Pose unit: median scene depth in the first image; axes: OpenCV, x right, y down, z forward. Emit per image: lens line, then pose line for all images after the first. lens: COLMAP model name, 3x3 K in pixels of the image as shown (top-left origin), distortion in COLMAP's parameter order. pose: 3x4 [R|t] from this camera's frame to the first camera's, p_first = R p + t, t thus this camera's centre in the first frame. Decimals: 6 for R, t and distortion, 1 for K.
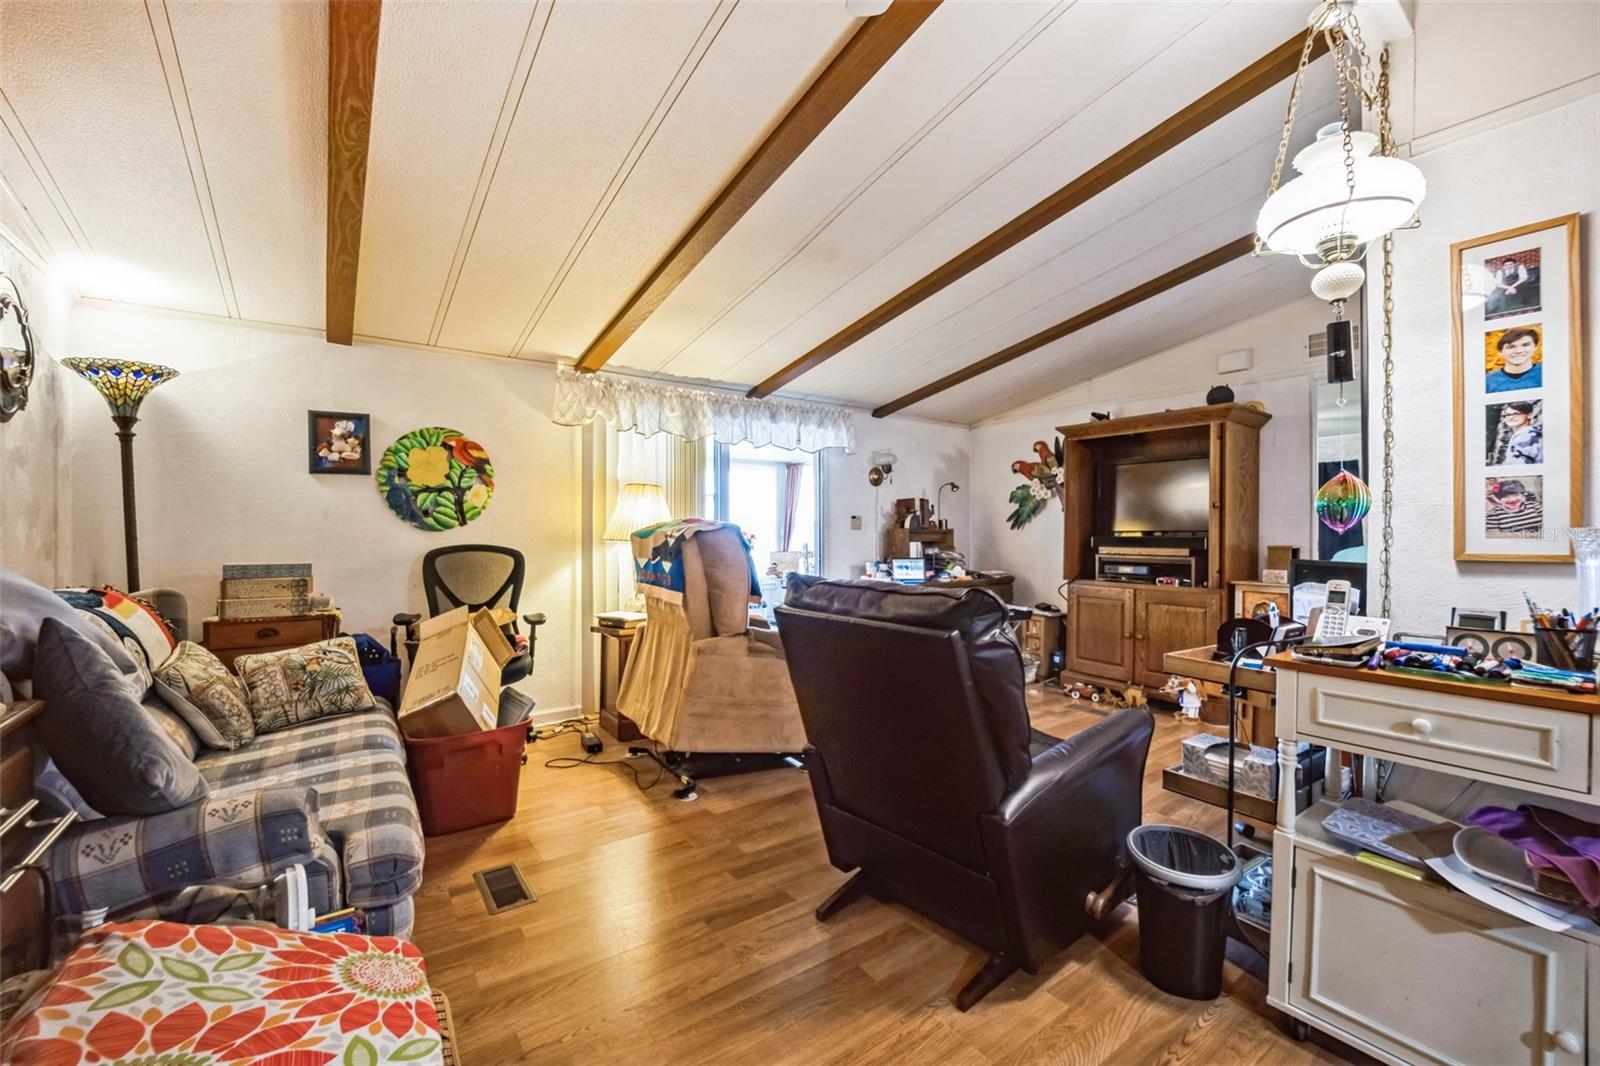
lens RADIAL K [[657.2, 0, 795.8], [0, 657.2, 531.9], [0, 0, 1]] dist [-0.036565, 0.007193]
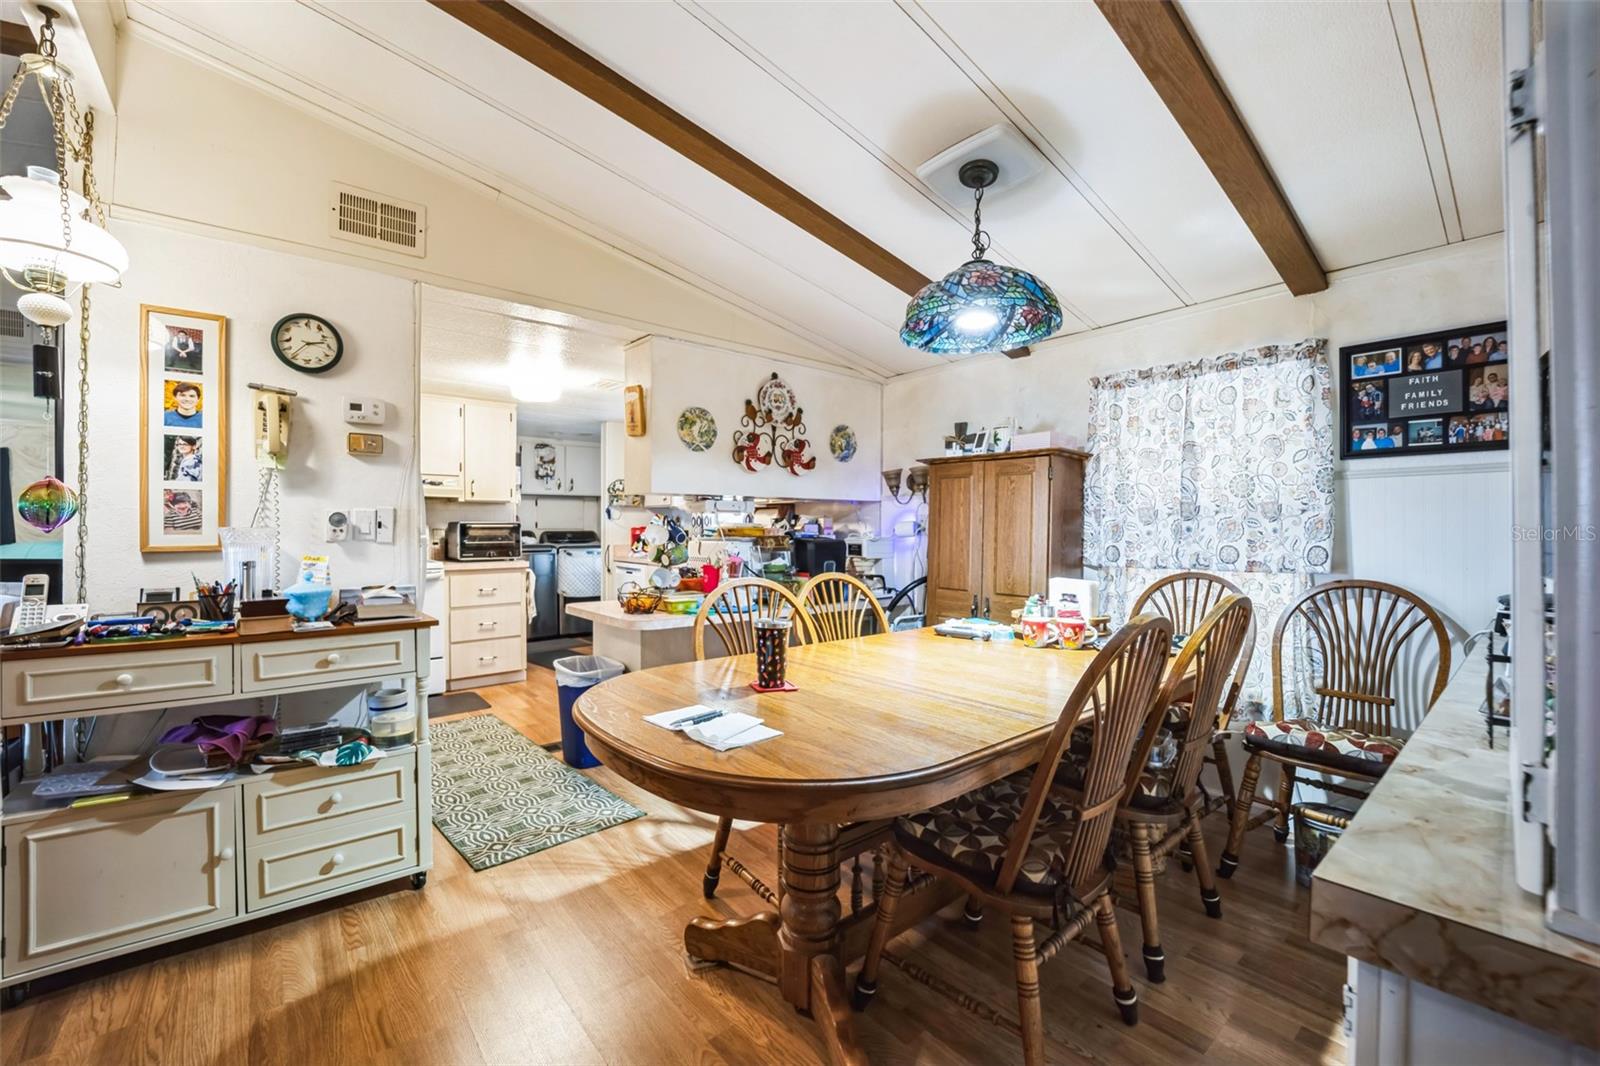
lens RADIAL K [[657.2, 0, 795.8], [0, 657.2, 531.9], [0, 0, 1]] dist [-0.036565, 0.007193]
pose [[-0.059409, -0.005733, 0.998217, -0.341864], [-0.001425, 0.999983, 0.005659, -0.005137], [-0.998233, -0.001086, -0.059416, -0.252892]]
